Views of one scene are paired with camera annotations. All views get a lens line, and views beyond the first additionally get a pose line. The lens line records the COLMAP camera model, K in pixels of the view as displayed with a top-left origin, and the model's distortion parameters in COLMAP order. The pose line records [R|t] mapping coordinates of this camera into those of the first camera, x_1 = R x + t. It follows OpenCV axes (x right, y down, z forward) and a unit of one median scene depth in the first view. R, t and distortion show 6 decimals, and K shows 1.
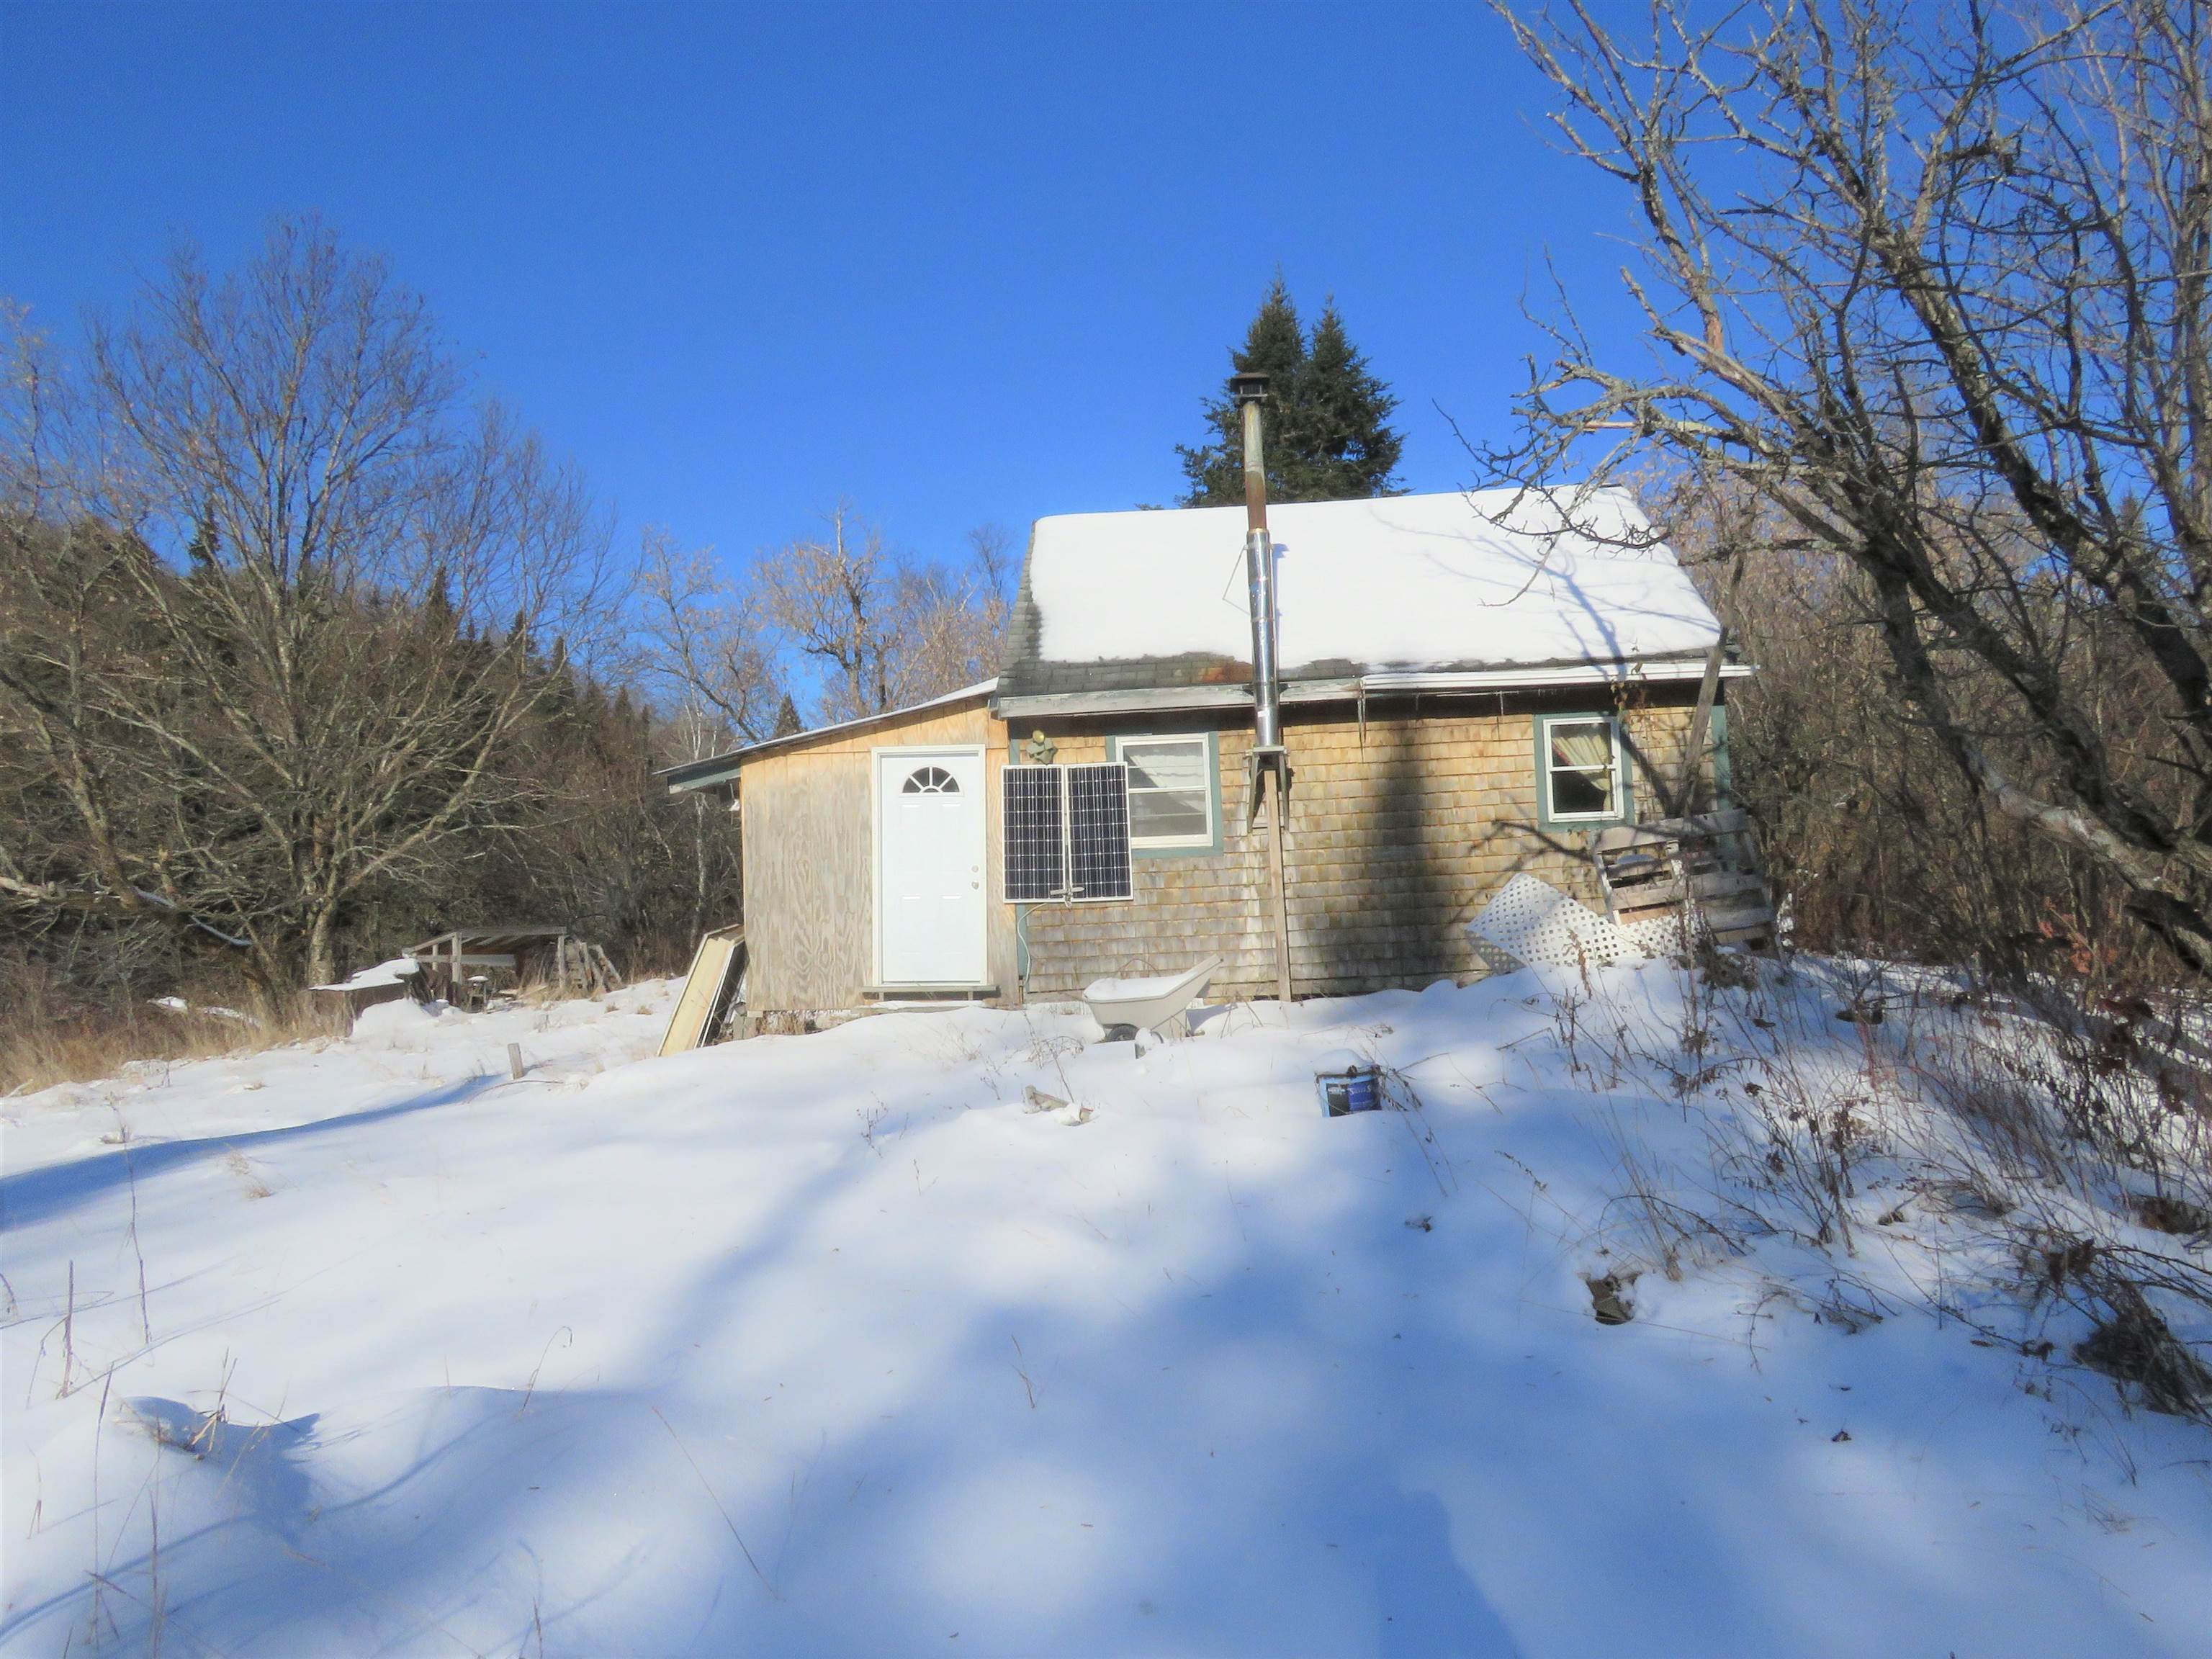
lens RADIAL K [[1414.6, 0, 1105.9], [0, 1414.6, 838.1], [0, 0, 1]] dist [-0.006974, 0.001025]
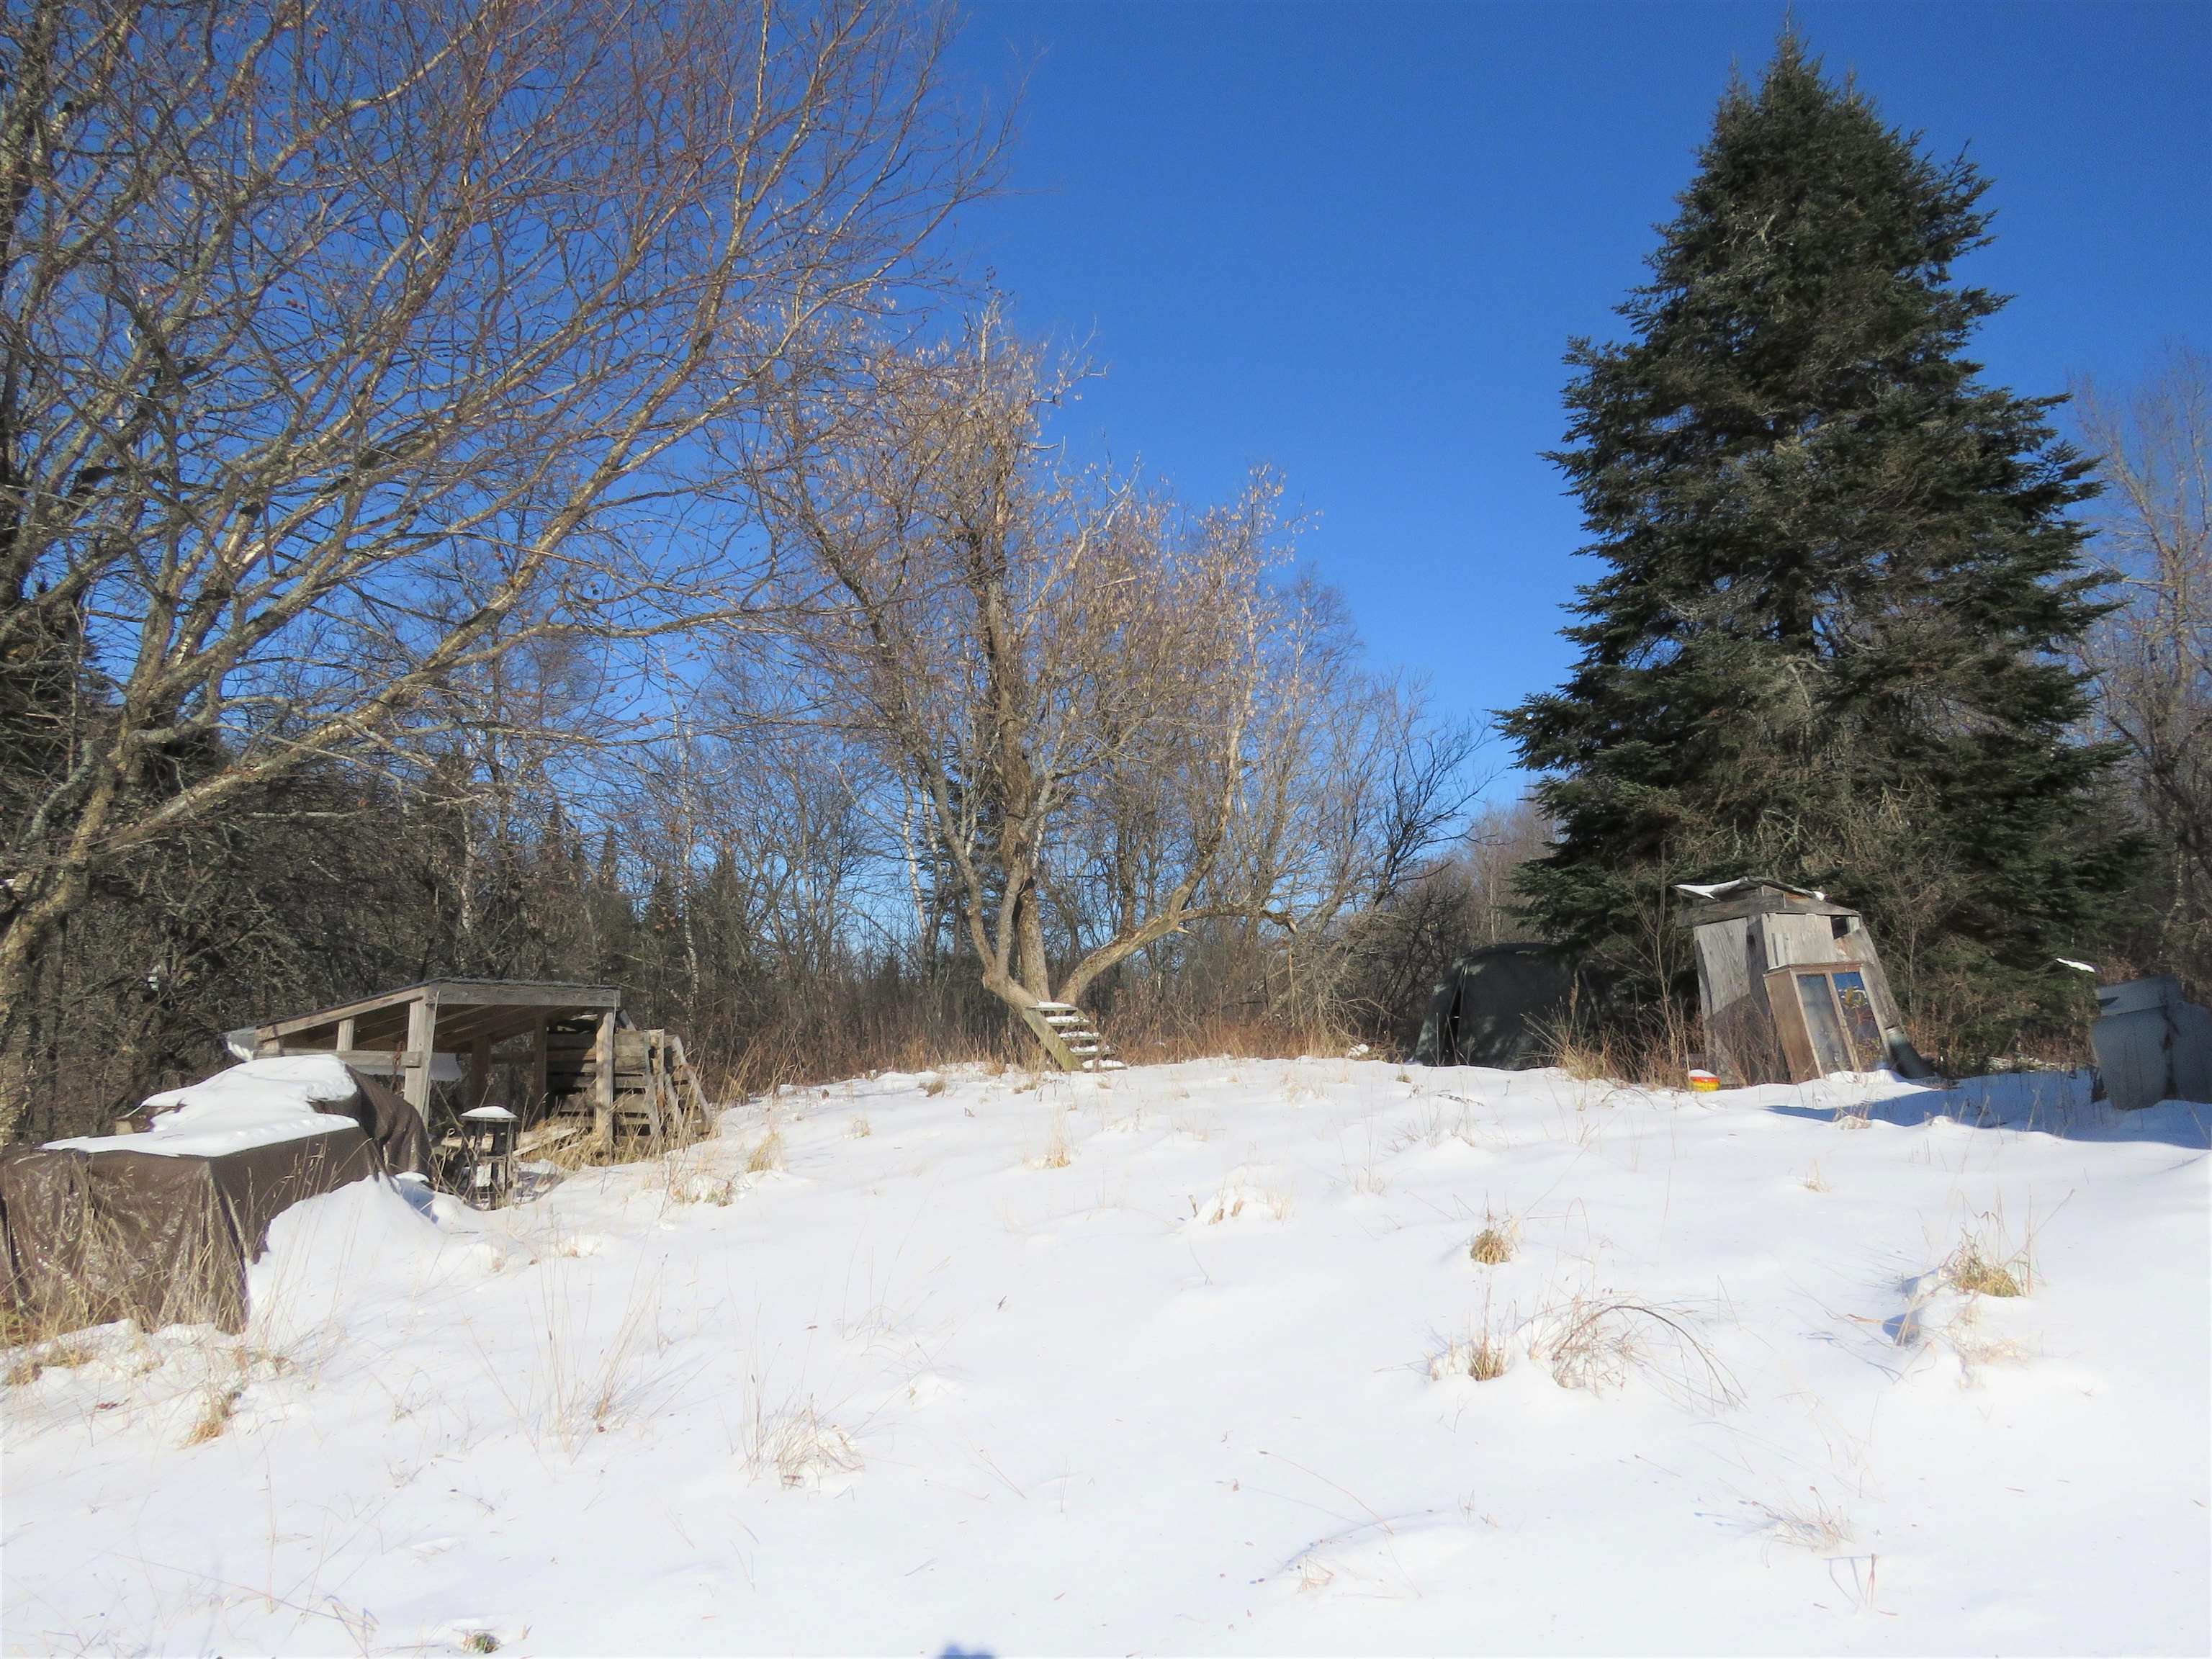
lens RADIAL K [[1414.6, 0, 1114.5], [0, 1414.6, 824.7], [0, 0, 1]] dist [-0.006974, 0.001025]
pose [[0.951035, 0.064949, 0.302181, -0.847199], [-0.035471, 0.994148, -0.102040, 0.116507], [-0.307040, 0.086325, 0.947773, 1.232279]]
